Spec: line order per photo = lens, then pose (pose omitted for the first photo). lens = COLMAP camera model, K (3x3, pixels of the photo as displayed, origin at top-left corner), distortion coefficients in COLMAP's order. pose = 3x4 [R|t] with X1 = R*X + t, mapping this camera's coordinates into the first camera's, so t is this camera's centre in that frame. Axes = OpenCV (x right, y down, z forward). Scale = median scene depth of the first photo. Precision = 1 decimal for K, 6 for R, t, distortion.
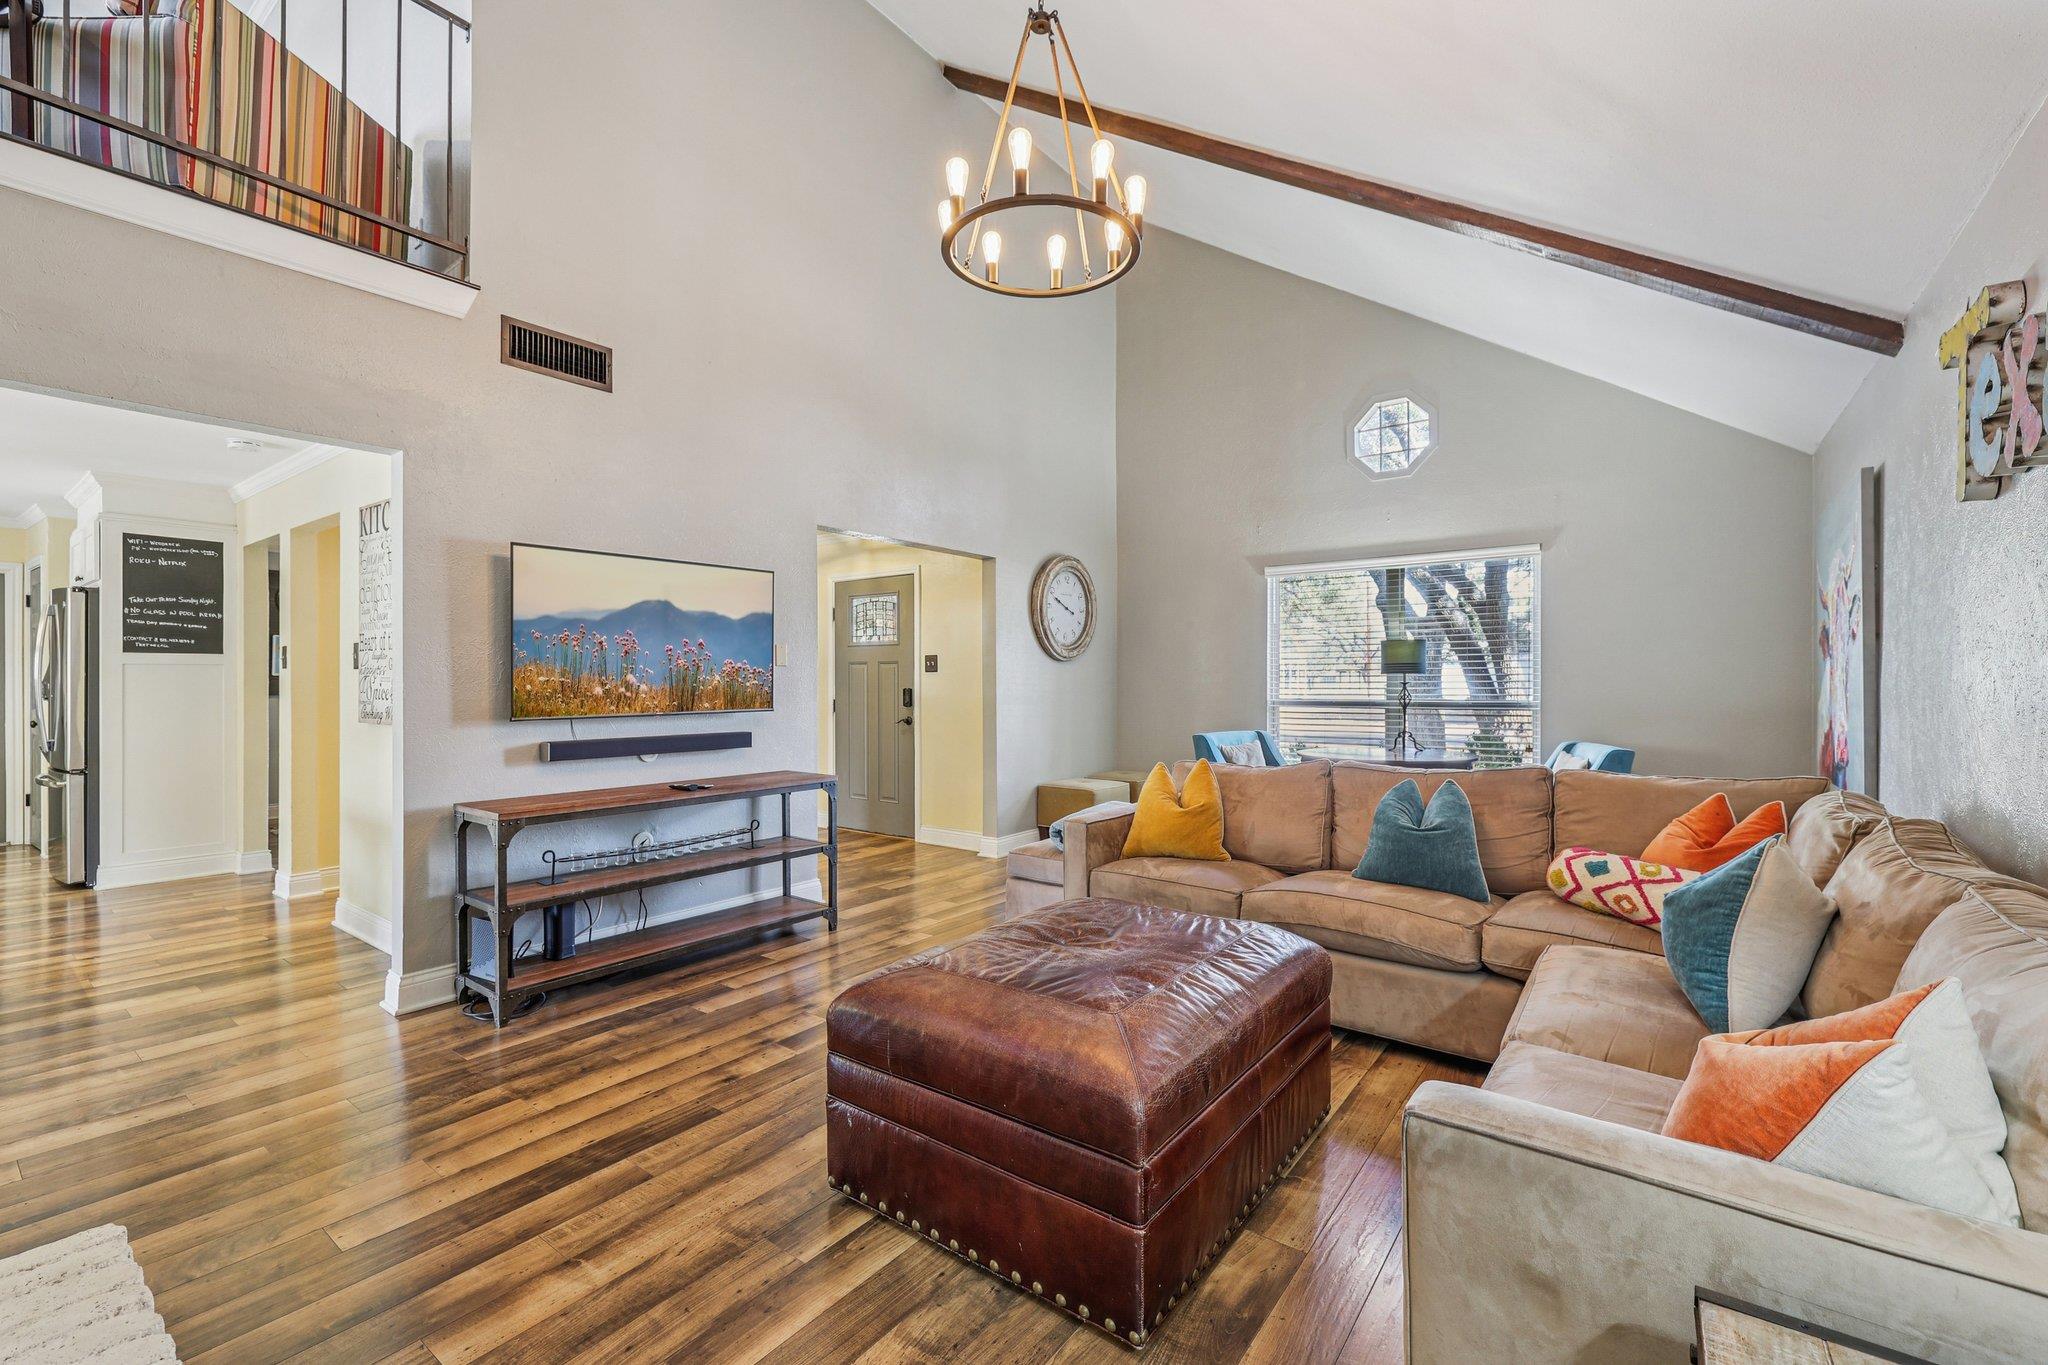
lens RADIAL K [[868.6, 0, 1025.6], [0, 868.6, 680.2], [0, 0, 1]] dist [-0.003631, 0.000095]
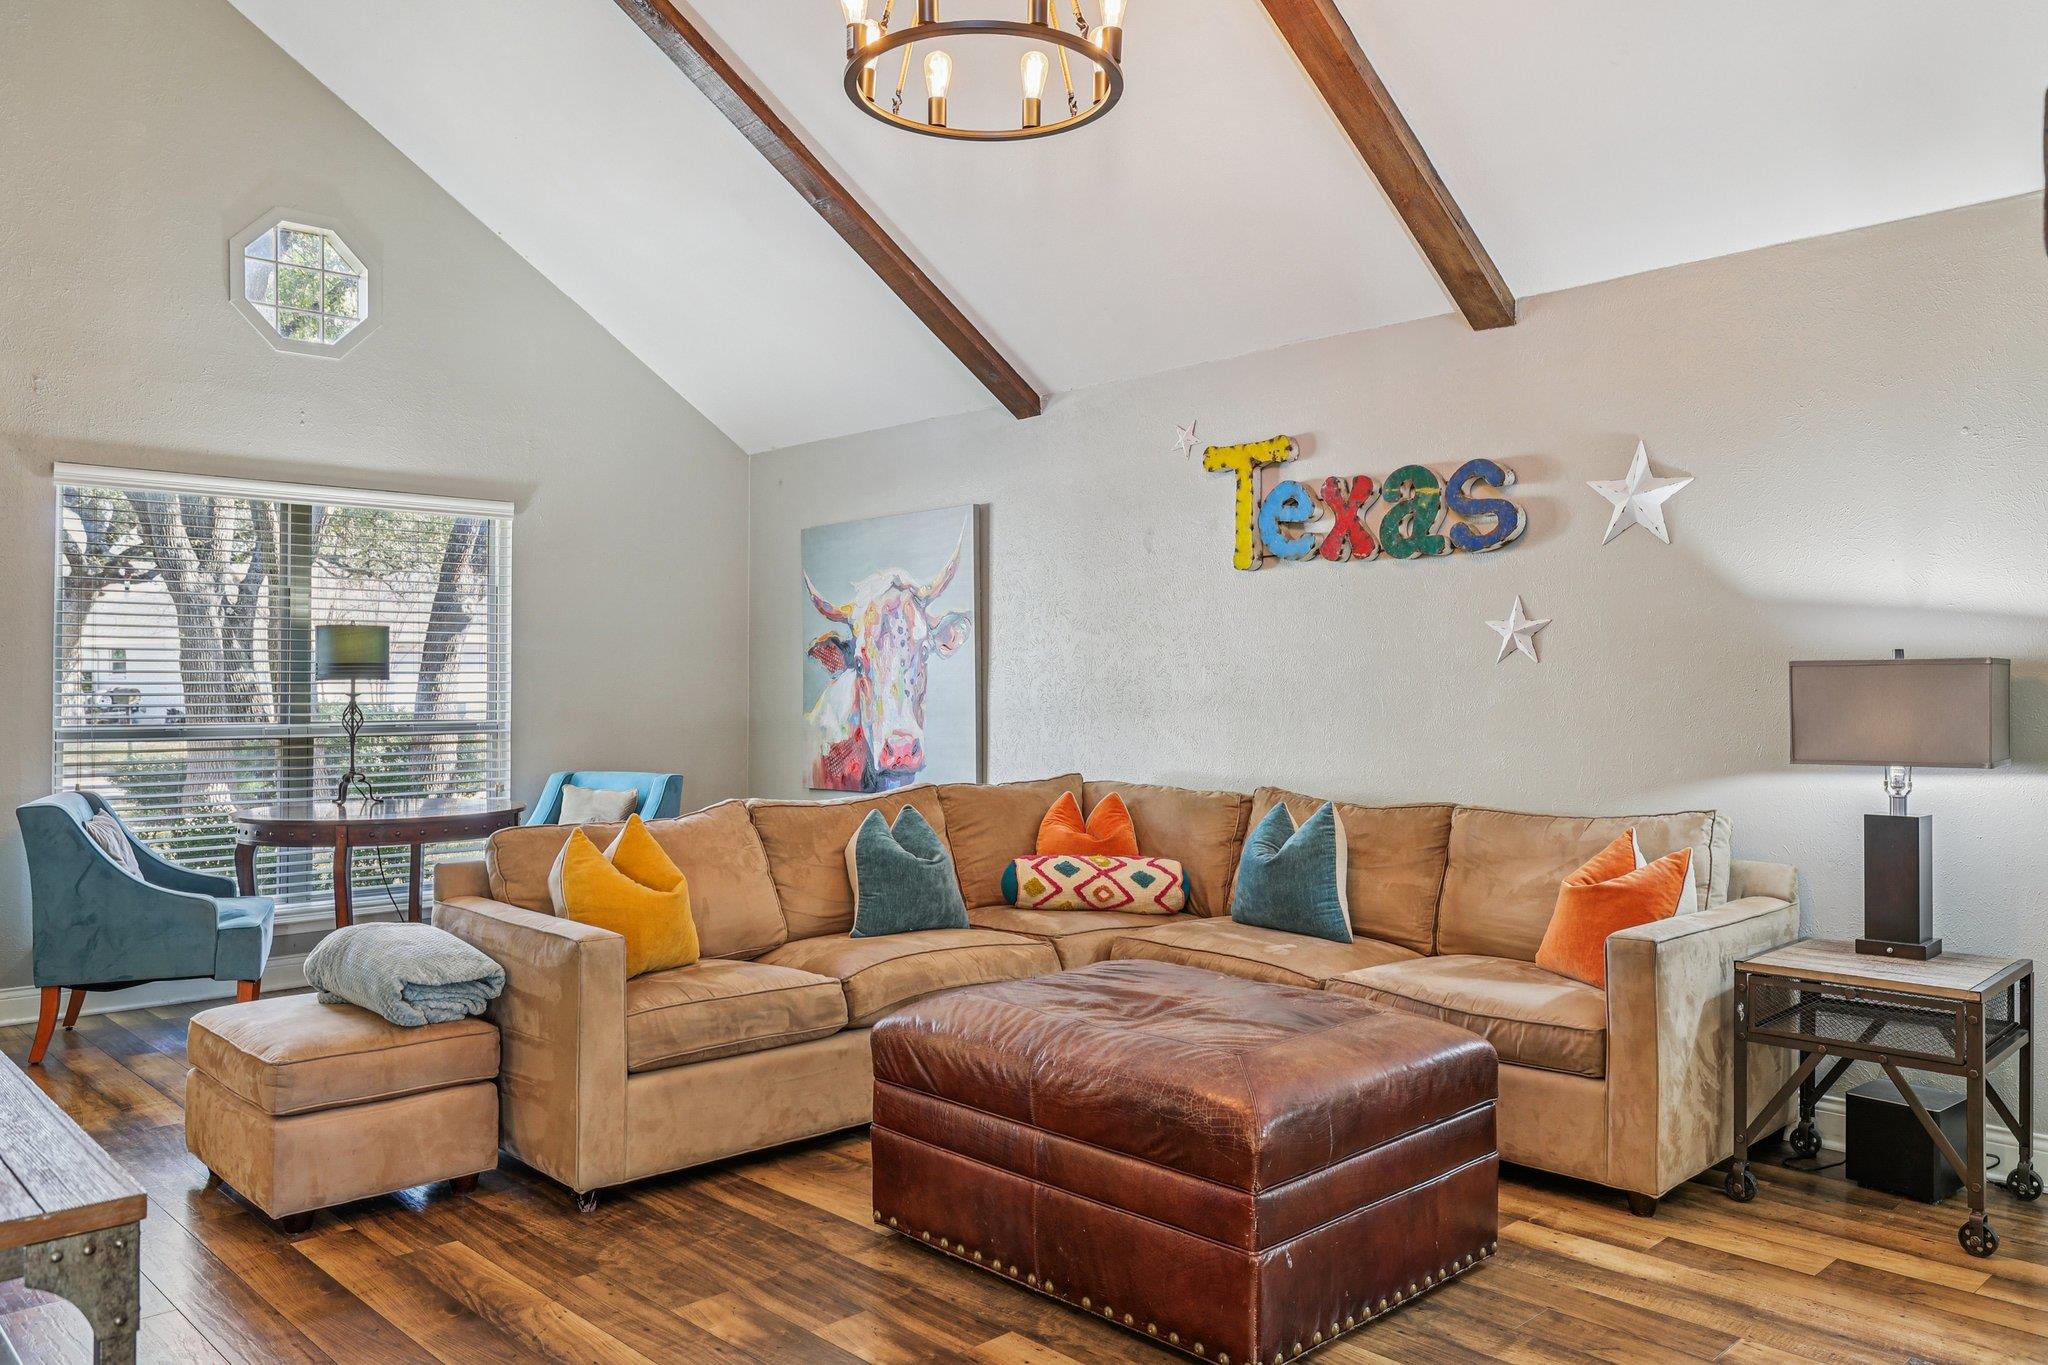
lens RADIAL K [[1496.3, 0, 1021.5], [0, 1496.3, 684.1], [0, 0, 1]] dist [-0.008861, -0.001449]
pose [[0.183147, 0.004345, 0.983076, -1.421357], [-0.000190, 0.999990, -0.004384, 0.001112], [-0.983086, 0.000616, 0.183146, 0.902124]]
